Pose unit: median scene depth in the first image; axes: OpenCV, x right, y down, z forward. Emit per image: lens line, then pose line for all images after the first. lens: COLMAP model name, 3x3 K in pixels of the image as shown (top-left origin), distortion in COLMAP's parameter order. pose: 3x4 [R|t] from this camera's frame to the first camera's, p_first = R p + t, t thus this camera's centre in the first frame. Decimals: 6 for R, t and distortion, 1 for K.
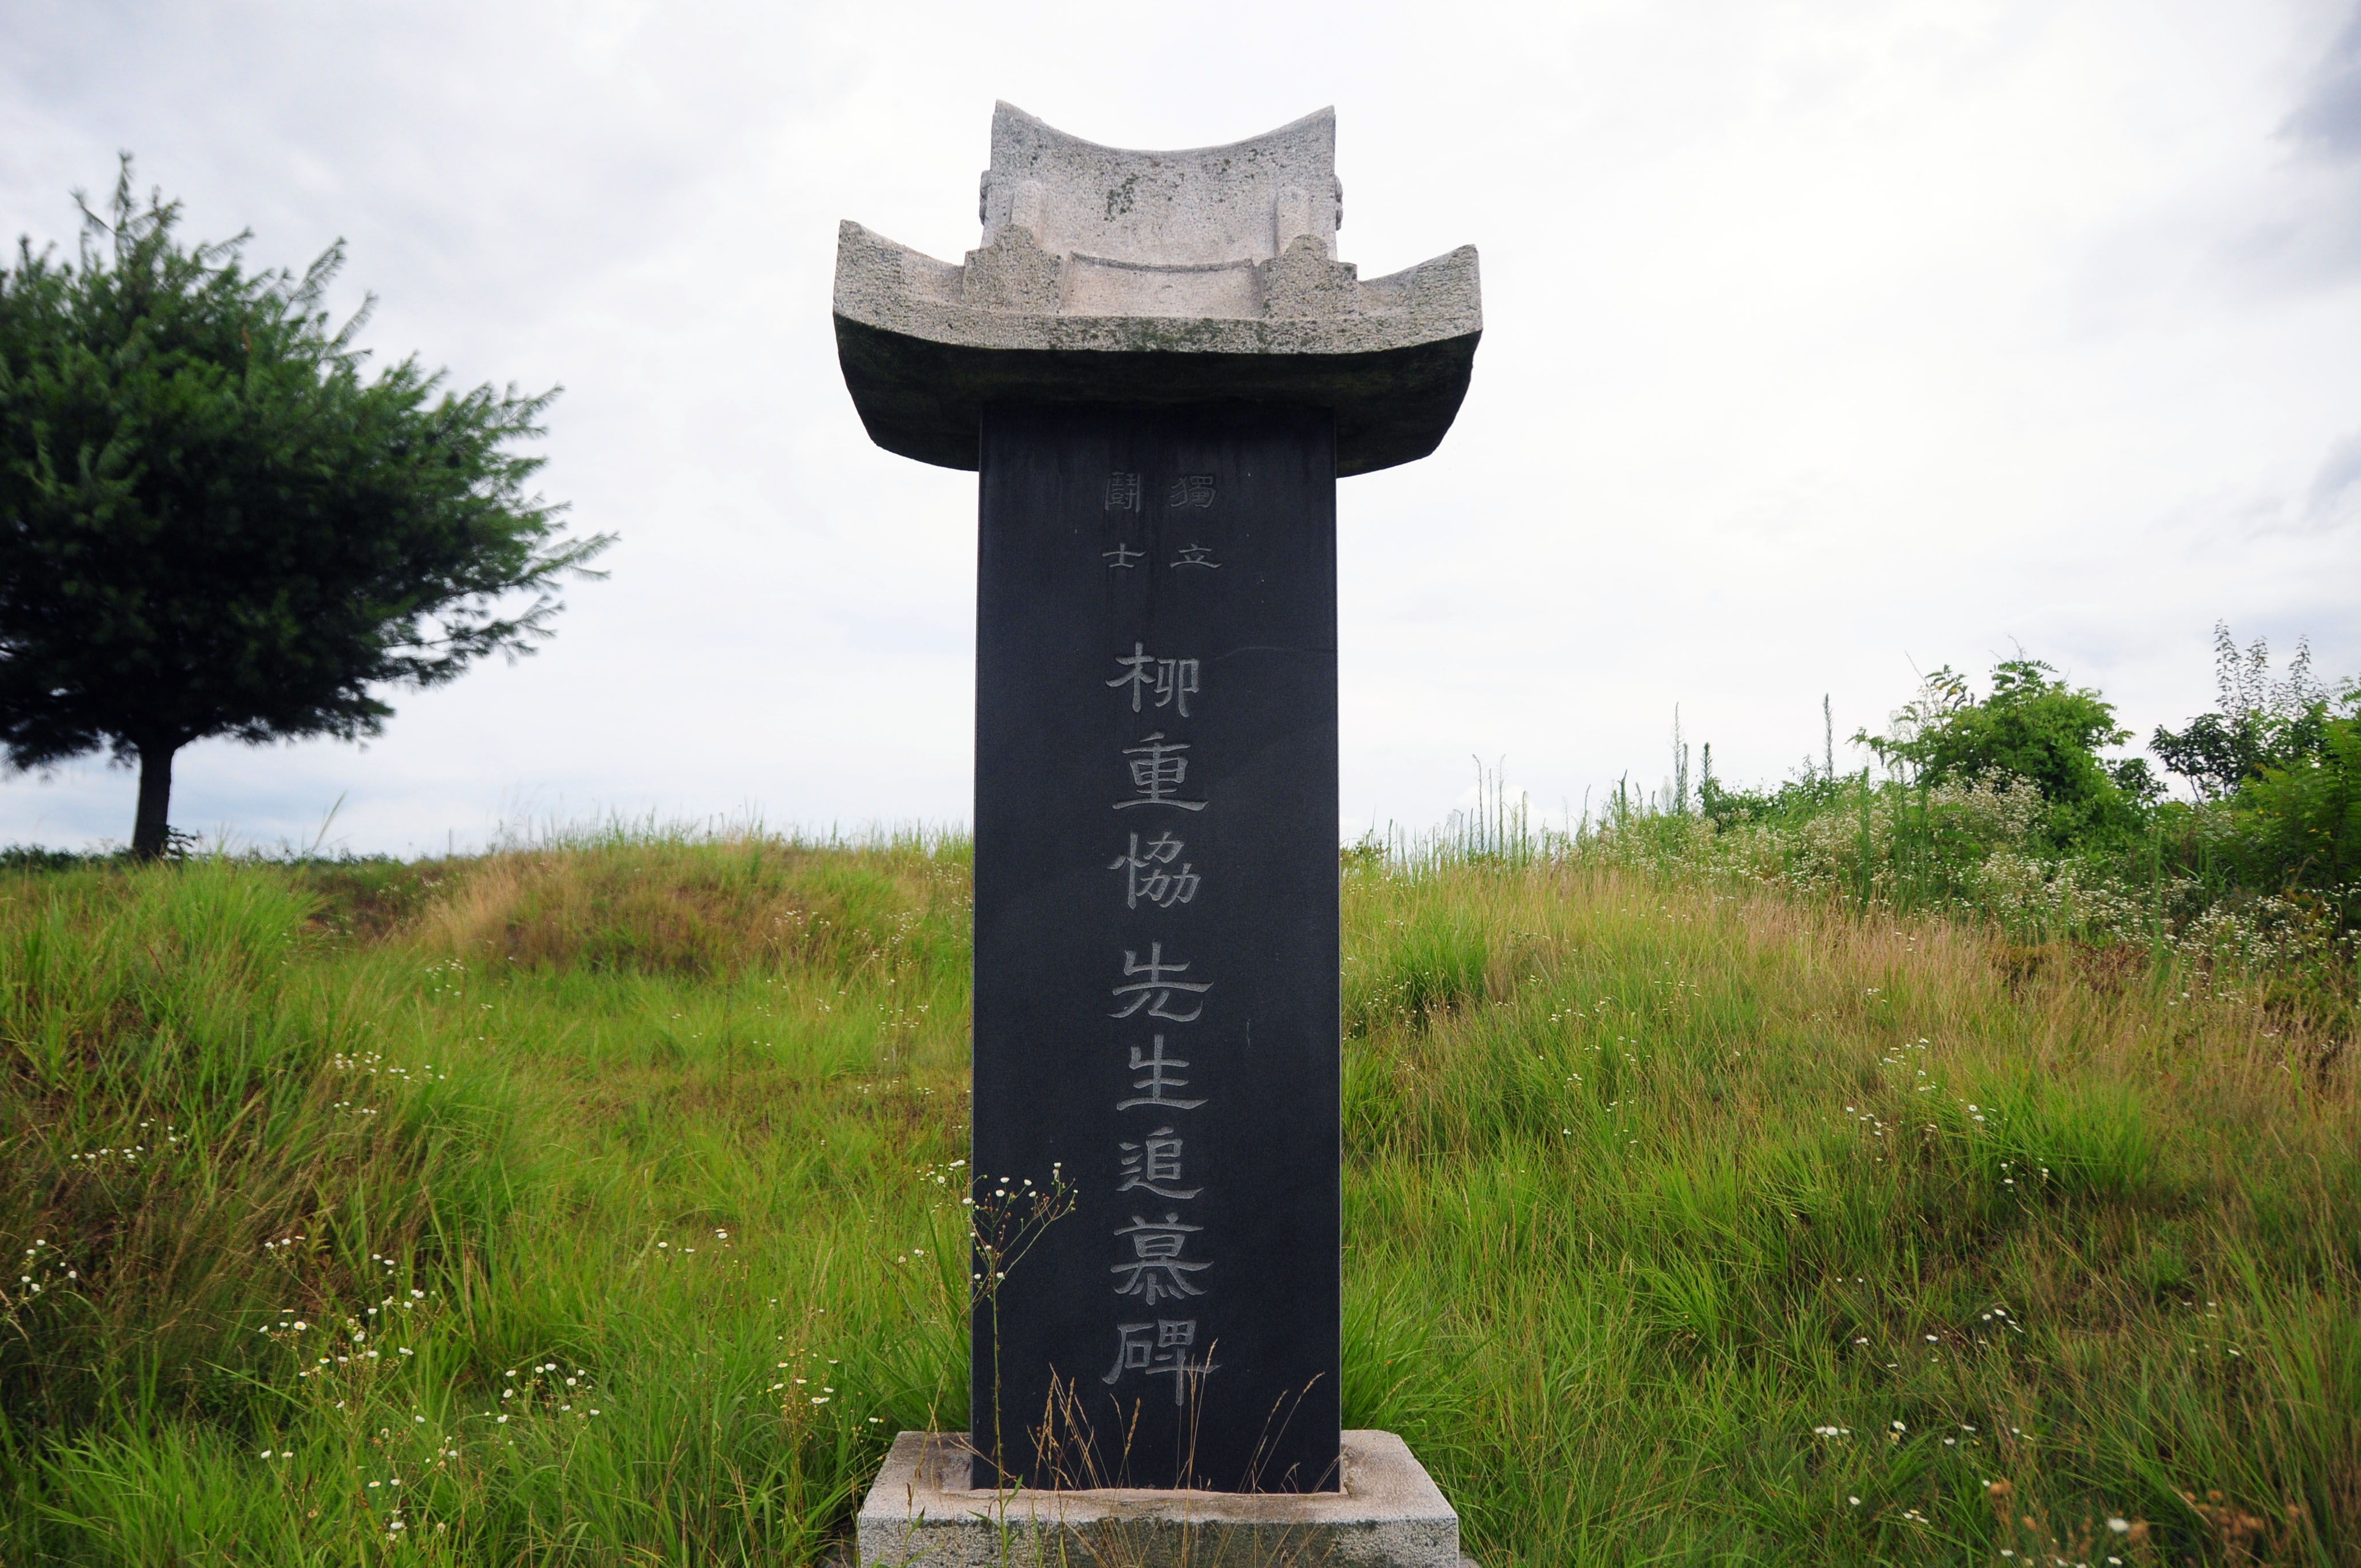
lens RADIAL K [[1917.5, 0, 1135.3], [0, 1917.5, 791.5], [0, 0, 1]] dist [-0.088379, -0.002156]
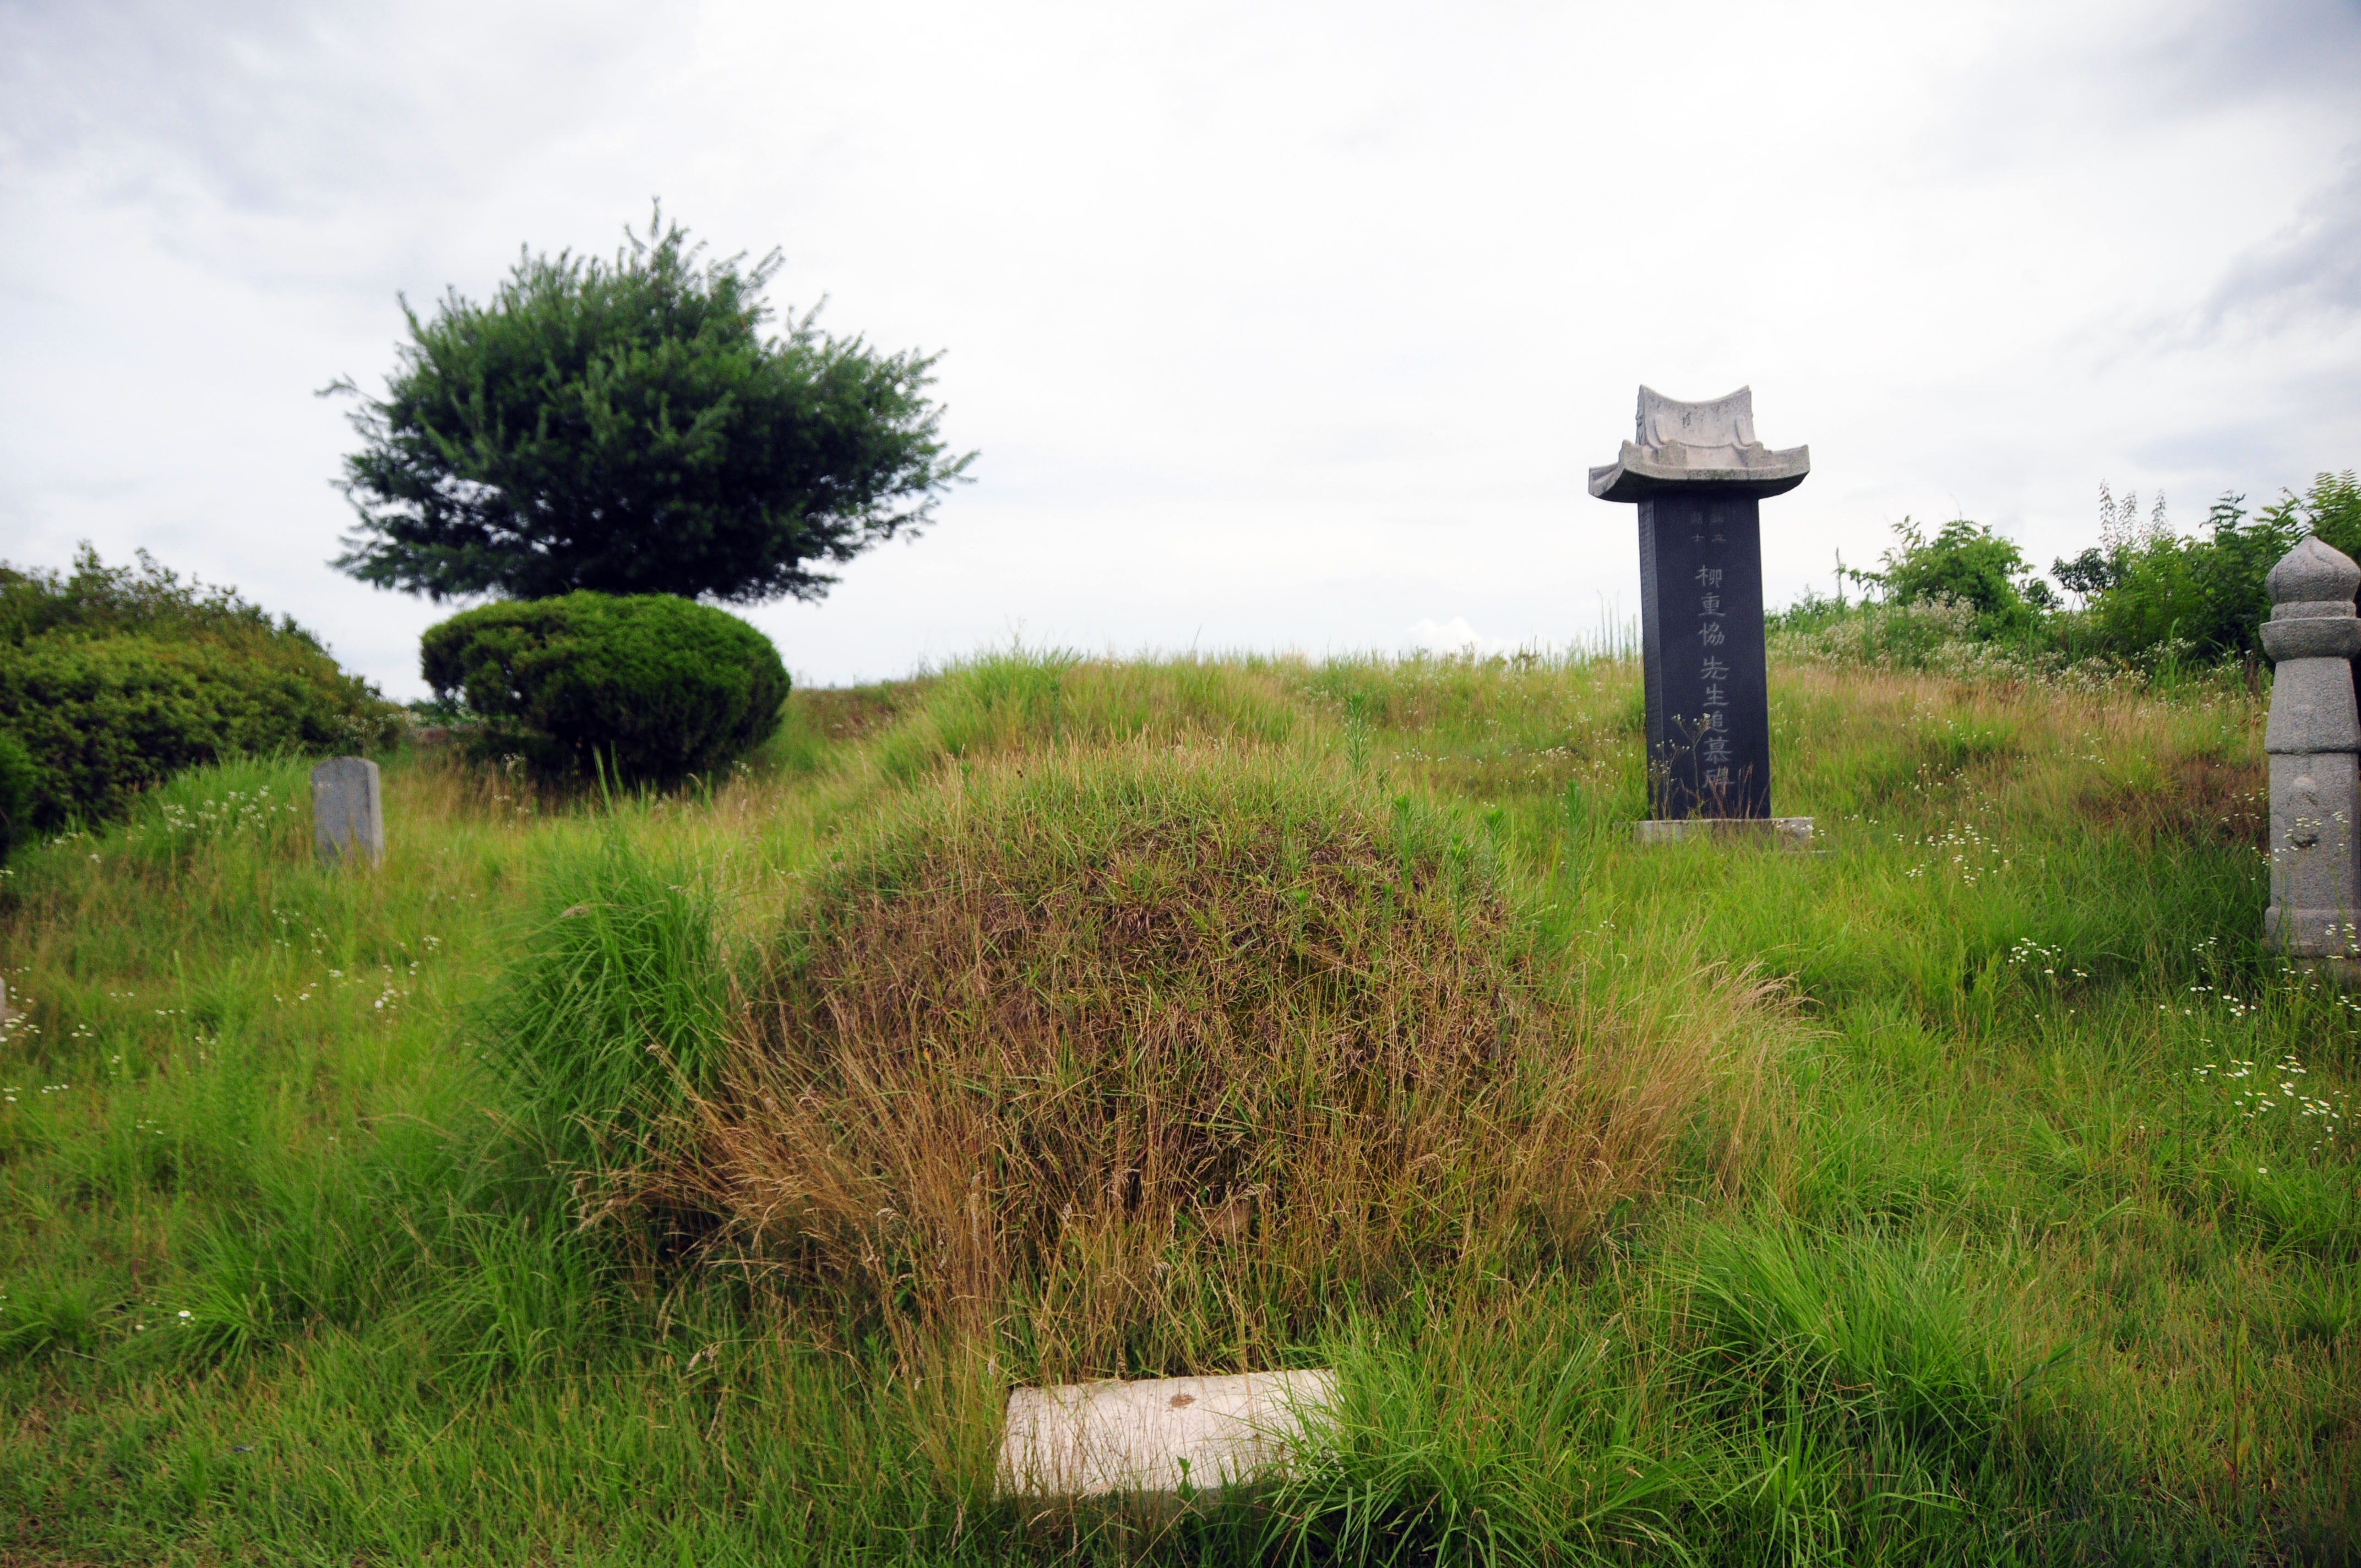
lens RADIAL K [[1732.8, 0, 1178.9], [0, 1732.8, 736.1], [0, 0, 1]] dist [-0.073727, 0.000271]
pose [[0.999494, -0.029041, 0.012961, -0.167132], [0.028178, 0.997653, 0.062407, 0.000974], [-0.014743, -0.062011, 0.997967, -0.344396]]
